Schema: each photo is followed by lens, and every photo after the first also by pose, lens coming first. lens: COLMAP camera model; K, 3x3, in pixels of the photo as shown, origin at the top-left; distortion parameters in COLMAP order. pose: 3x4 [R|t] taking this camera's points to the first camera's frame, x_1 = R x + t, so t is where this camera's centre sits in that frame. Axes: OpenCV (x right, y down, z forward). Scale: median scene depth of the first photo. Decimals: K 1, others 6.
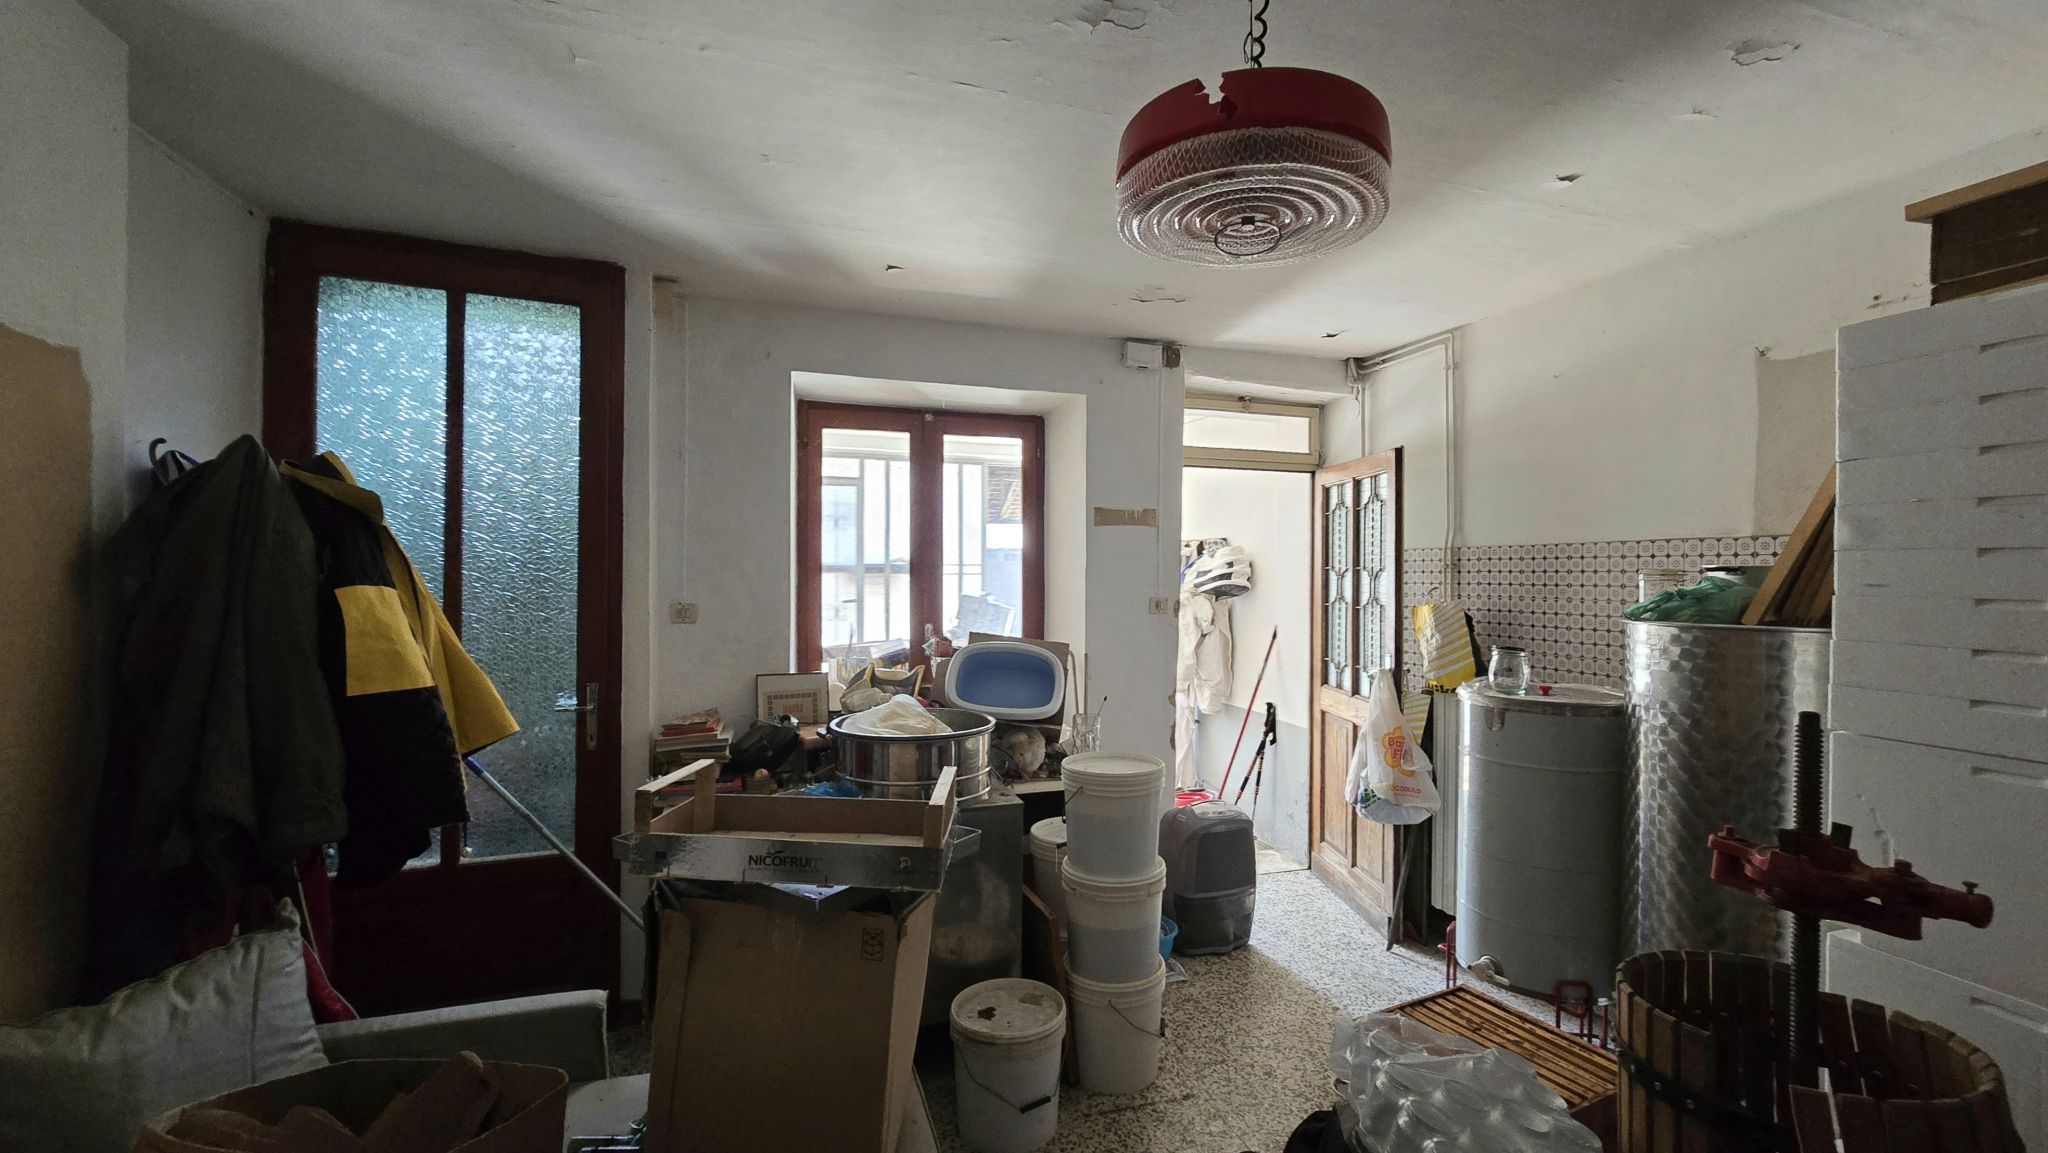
lens RADIAL K [[881.2, 0, 1024.0], [0, 881.2, 576.5], [0, 0, 1]] dist [0.000628, 0.000335]
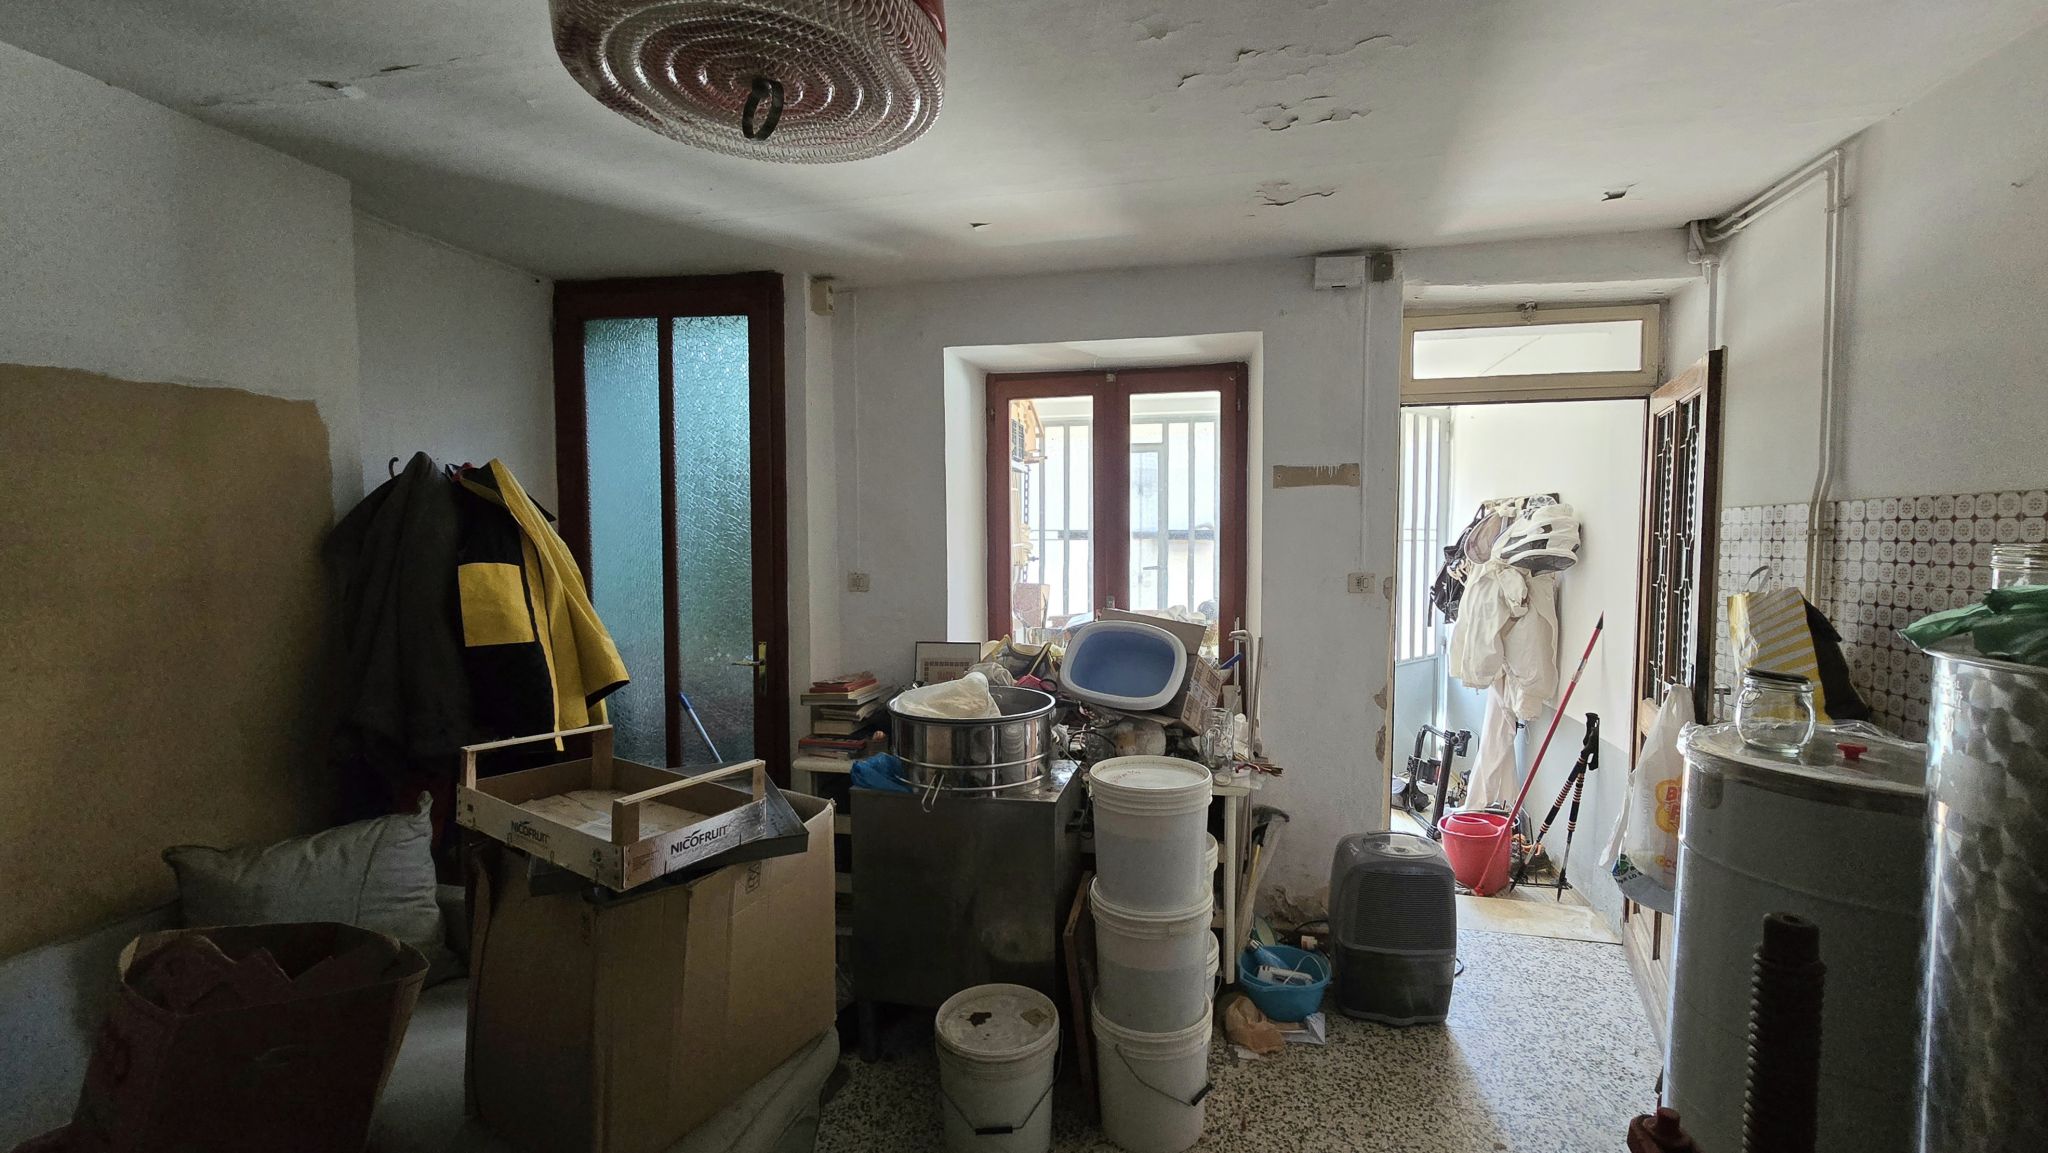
lens RADIAL K [[843.1, 0, 1024.9], [0, 843.1, 584.1], [0, 0, 1]] dist [-0.000871, 0.000004]
pose [[0.852586, 0.022292, -0.522111, 0.294096], [0.006752, 0.998536, 0.053659, -0.009736], [0.522543, -0.049274, 0.851188, 0.180378]]
